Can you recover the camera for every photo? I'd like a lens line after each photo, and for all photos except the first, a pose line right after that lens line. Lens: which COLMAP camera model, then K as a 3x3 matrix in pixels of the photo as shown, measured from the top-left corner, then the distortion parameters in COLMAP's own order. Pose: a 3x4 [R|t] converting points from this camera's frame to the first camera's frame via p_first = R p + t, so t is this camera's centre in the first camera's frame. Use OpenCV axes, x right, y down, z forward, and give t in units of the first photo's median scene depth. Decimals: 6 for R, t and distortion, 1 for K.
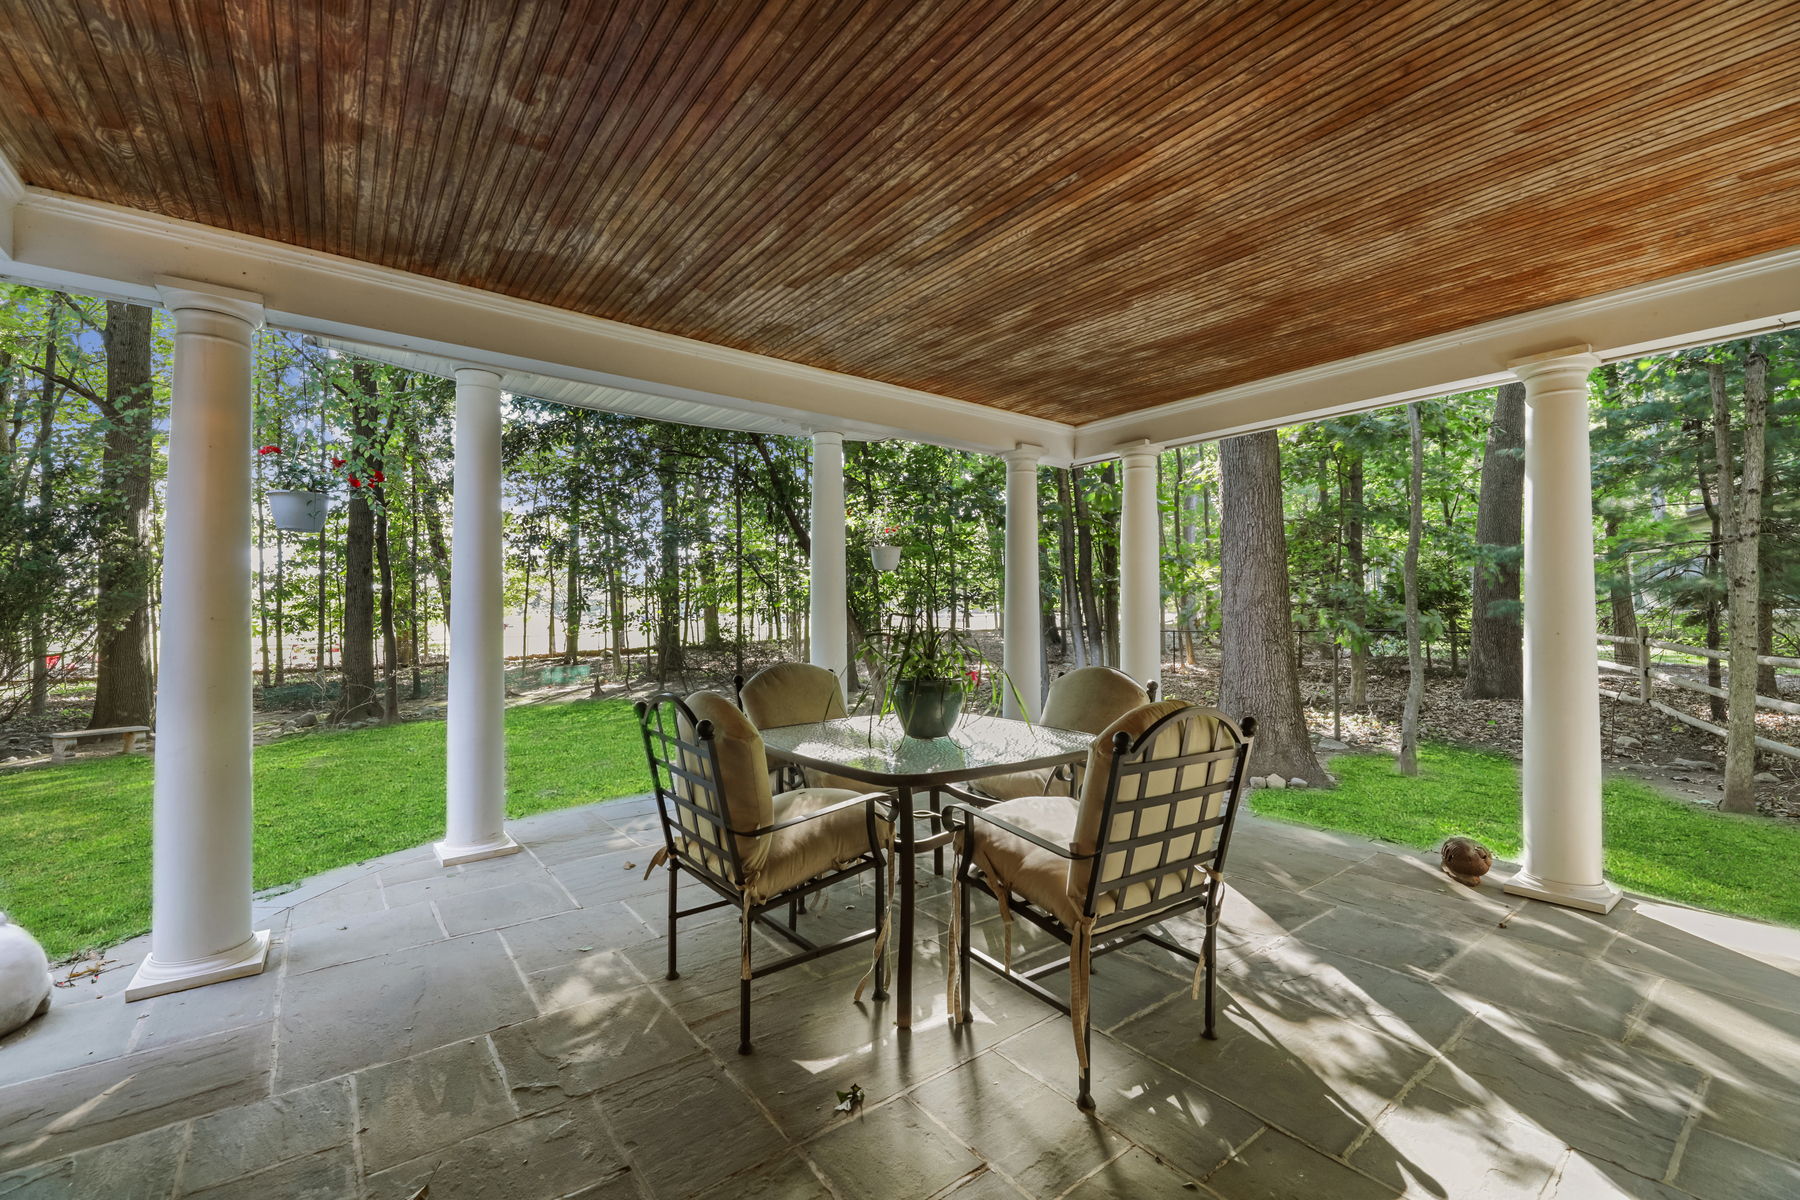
lens RADIAL K [[743.5, 0, 896.2], [0, 743.5, 613.0], [0, 0, 1]] dist [-0.000943, -0.000147]
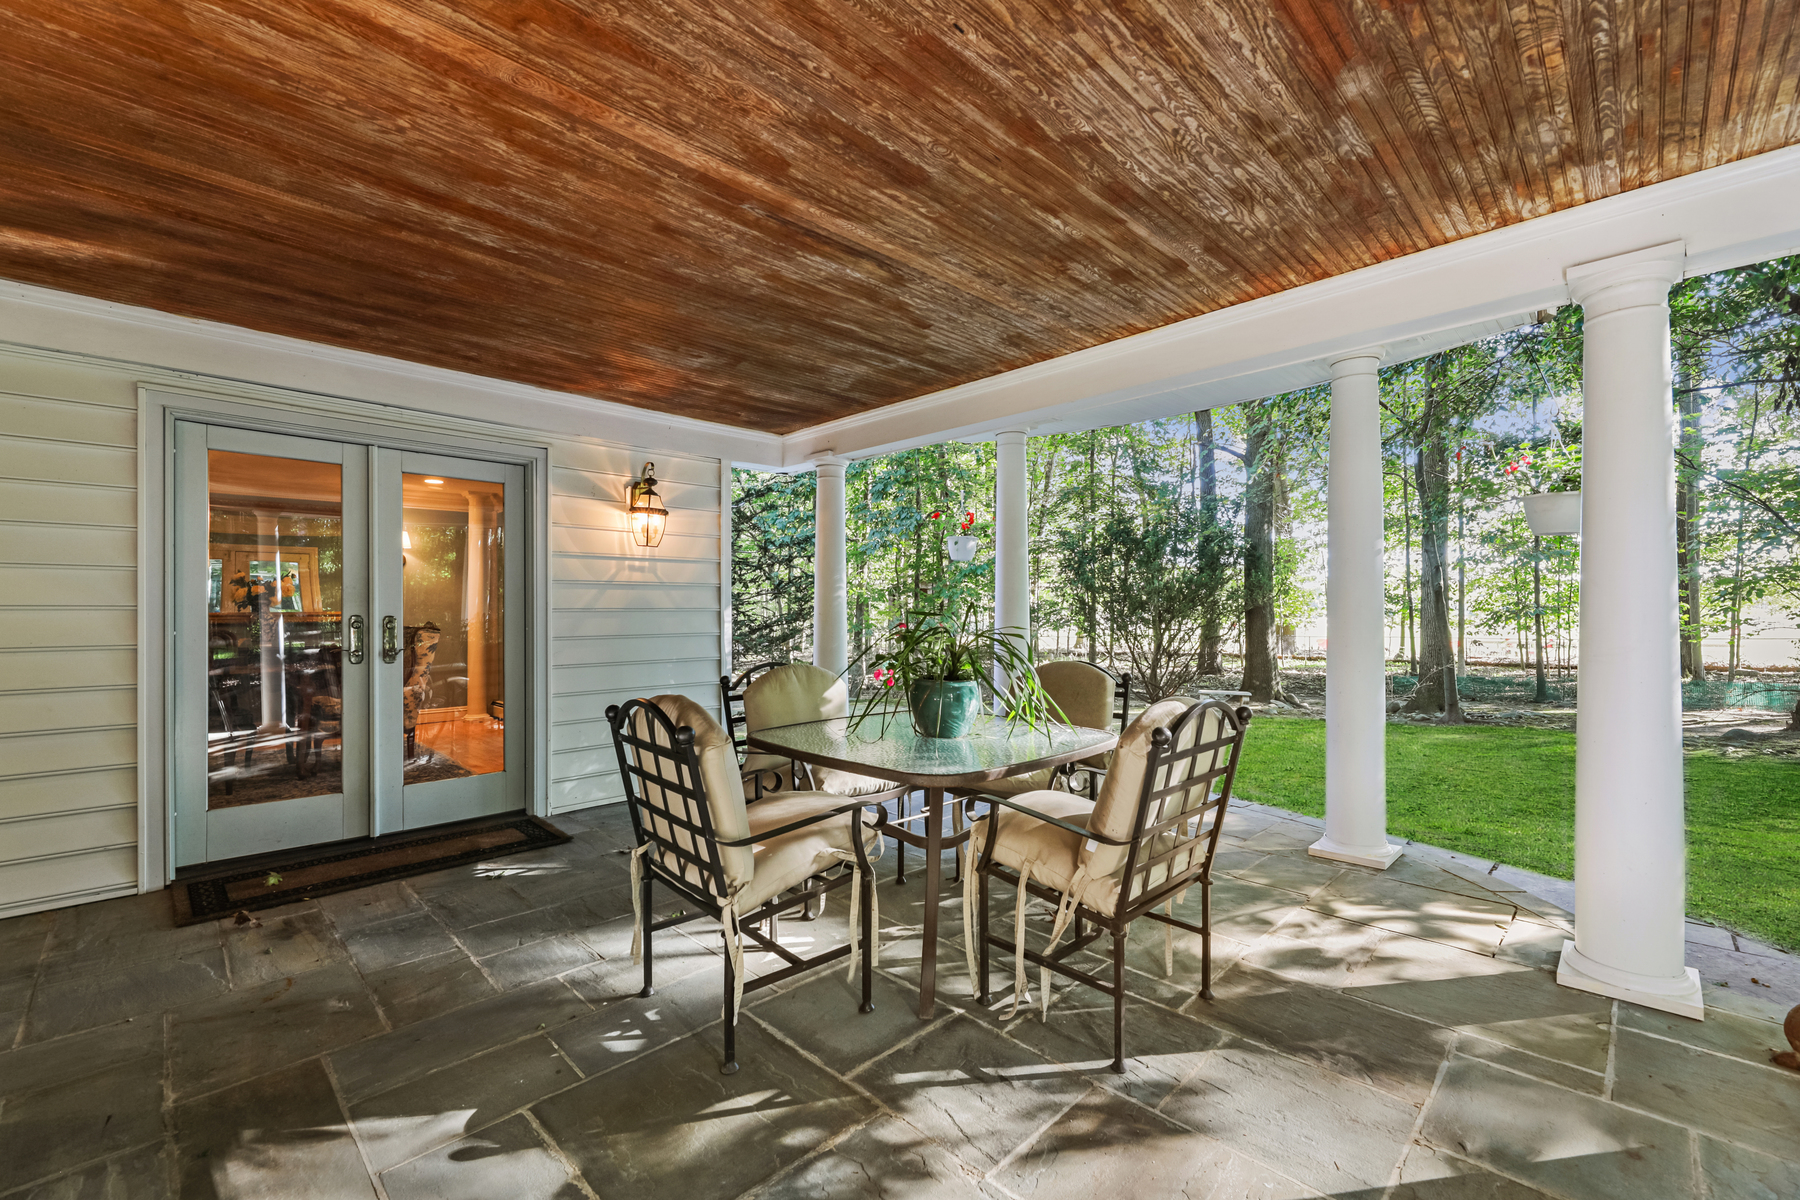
lens RADIAL K [[743.5, 0, 896.2], [0, 743.5, 613.0], [0, 0, 1]] dist [-0.000943, -0.000147]
pose [[0.130540, 0.002218, -0.991441, 0.996382], [0.004931, 0.999984, 0.002886, 0.001367], [0.991431, -0.005265, 0.130527, 0.798699]]
